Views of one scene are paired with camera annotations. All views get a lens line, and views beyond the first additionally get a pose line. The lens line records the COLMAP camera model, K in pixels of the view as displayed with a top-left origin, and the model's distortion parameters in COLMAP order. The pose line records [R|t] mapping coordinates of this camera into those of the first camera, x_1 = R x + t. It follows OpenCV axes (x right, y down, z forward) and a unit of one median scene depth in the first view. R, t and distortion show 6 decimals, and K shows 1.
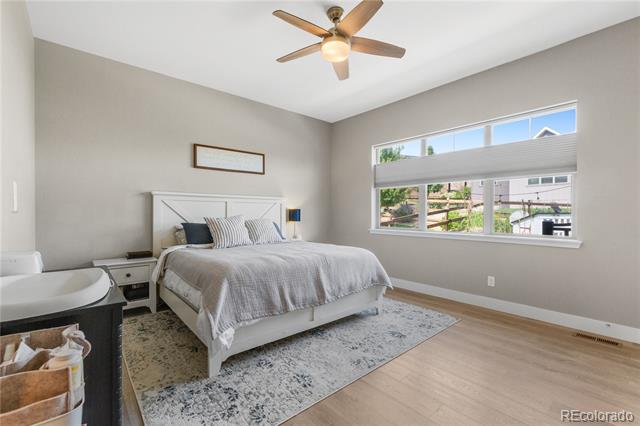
lens RADIAL K [[281.2, 0, 319.0], [0, 281.2, 214.2], [0, 0, 1]] dist [-0.000500, 0.000654]
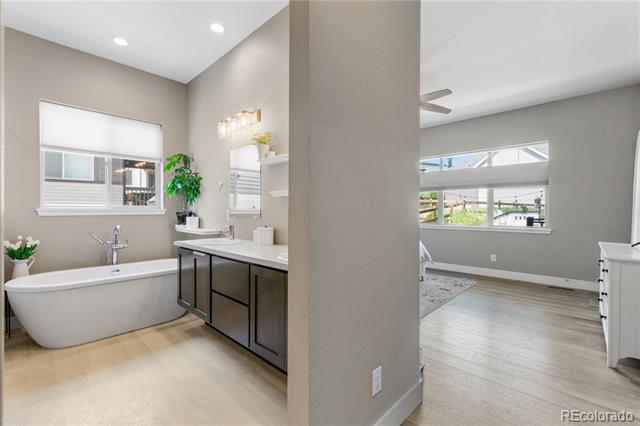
lens RADIAL K [[281.2, 0, 317.6], [0, 281.2, 212.2], [0, 0, 1]] dist [-0.000500, 0.000654]
pose [[0.995635, -0.000199, 0.093336, -0.475104], [0.000378, 0.999998, -0.001902, 0.000541], [-0.093336, 0.001929, 0.995633, -0.412361]]
